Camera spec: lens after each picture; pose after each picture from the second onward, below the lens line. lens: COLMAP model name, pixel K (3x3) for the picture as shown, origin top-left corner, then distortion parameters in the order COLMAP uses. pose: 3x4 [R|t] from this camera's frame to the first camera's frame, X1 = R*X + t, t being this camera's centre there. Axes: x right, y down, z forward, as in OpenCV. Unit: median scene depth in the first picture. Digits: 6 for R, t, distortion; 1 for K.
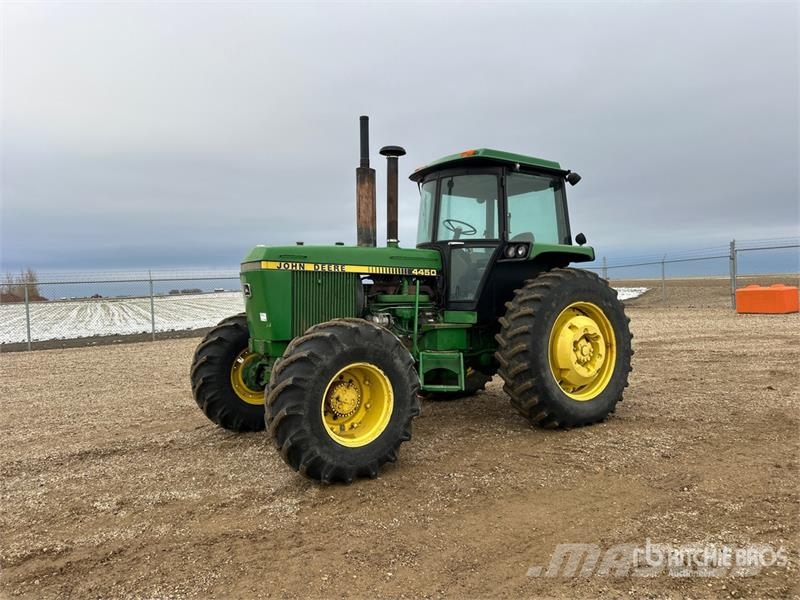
lens RADIAL K [[606.1, 0, 399.4], [0, 606.1, 316.4], [0, 0, 1]] dist [0.081681, -0.117892]
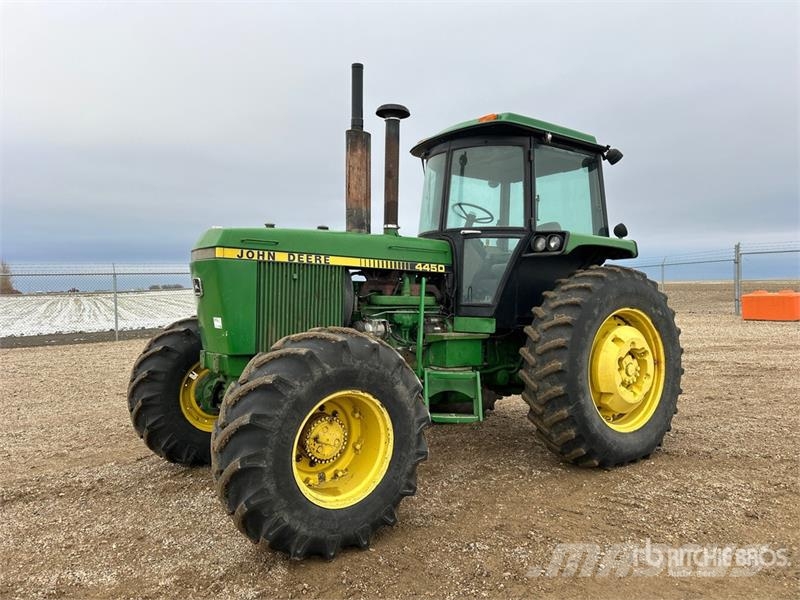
lens RADIAL K [[606.1, 0, 399.4], [0, 606.1, 316.4], [0, 0, 1]] dist [0.081681, -0.117892]
pose [[0.999535, 0.016105, 0.025897, -0.019046], [-0.016133, 0.999869, 0.000878, -0.009533], [-0.025879, -0.001295, 0.999664, 0.218253]]
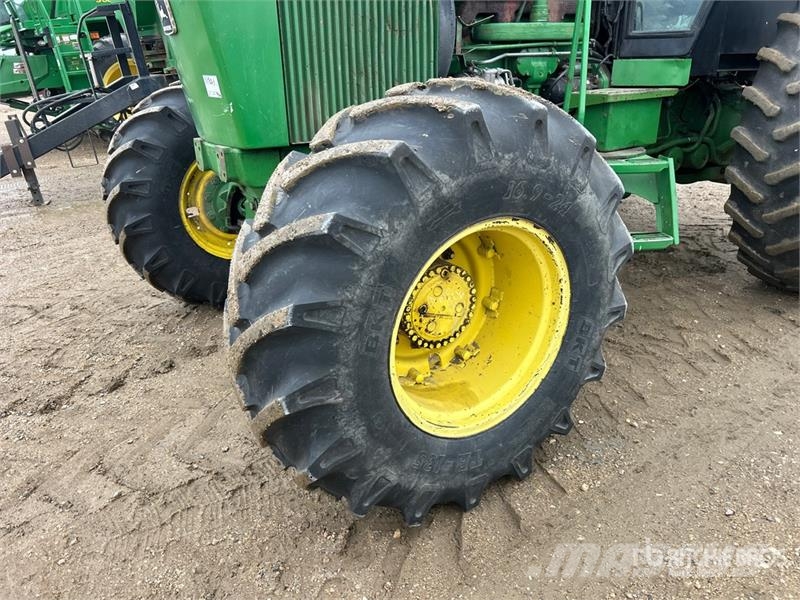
lens RADIAL K [[617.5, 0, 404.2], [0, 617.5, 298.5], [0, 0, 1]] dist [0.088219, -0.000347]
pose [[0.996047, -0.071305, -0.052974, -0.073222], [0.085497, 0.931359, 0.353922, -0.006715], [0.024101, -0.357052, 0.933774, 0.509652]]
